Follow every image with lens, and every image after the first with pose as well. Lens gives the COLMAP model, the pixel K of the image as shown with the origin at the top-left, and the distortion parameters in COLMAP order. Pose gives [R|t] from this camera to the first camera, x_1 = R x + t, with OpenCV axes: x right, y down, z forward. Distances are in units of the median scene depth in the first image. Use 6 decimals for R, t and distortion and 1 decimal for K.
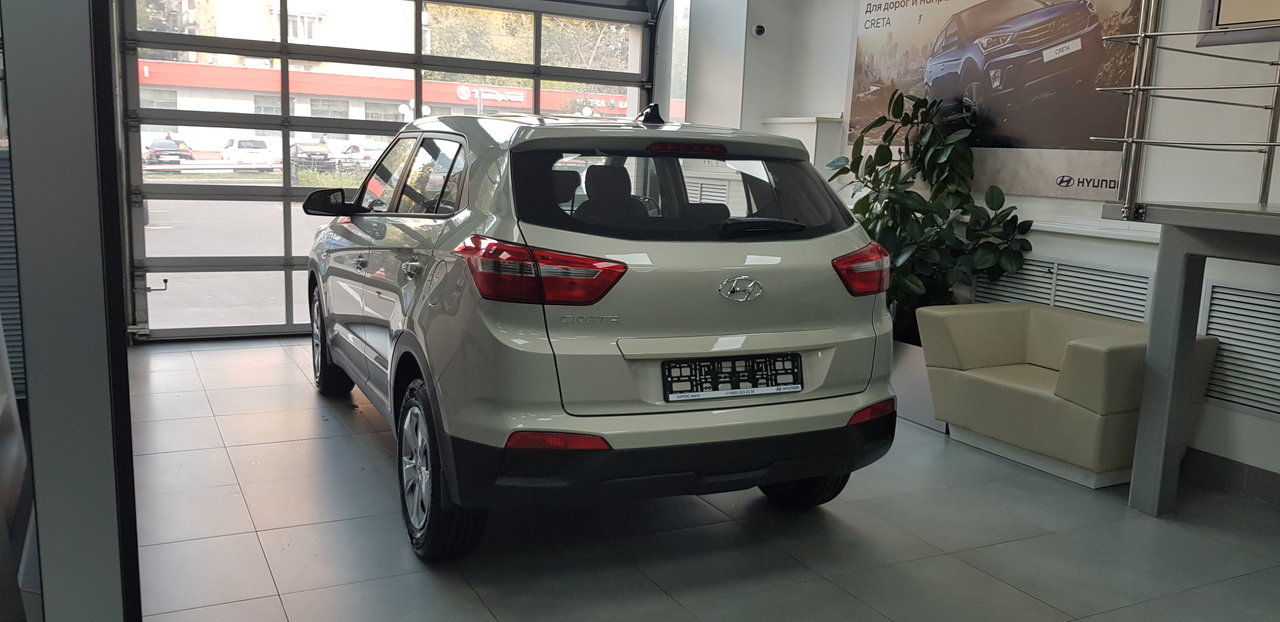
lens RADIAL K [[1006.8, 0, 647.8], [0, 1006.8, 315.5], [0, 0, 1]] dist [0.041079, -0.066372]
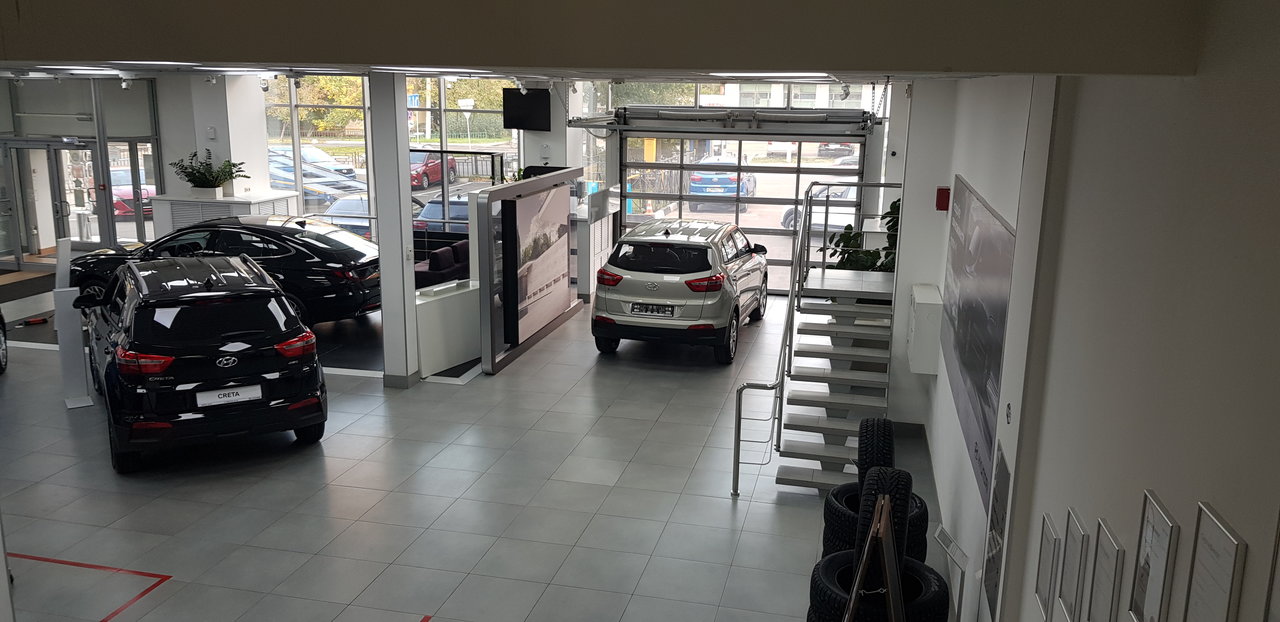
lens RADIAL K [[1006.8, 0, 637.5], [0, 1006.8, 310.5], [0, 0, 1]] dist [0.041079, -0.066372]
pose [[0.759335, 0.118732, -0.639776, 2.356804], [-0.093673, 0.992916, 0.073091, -0.196701], [0.643923, 0.004429, 0.765078, -1.815392]]
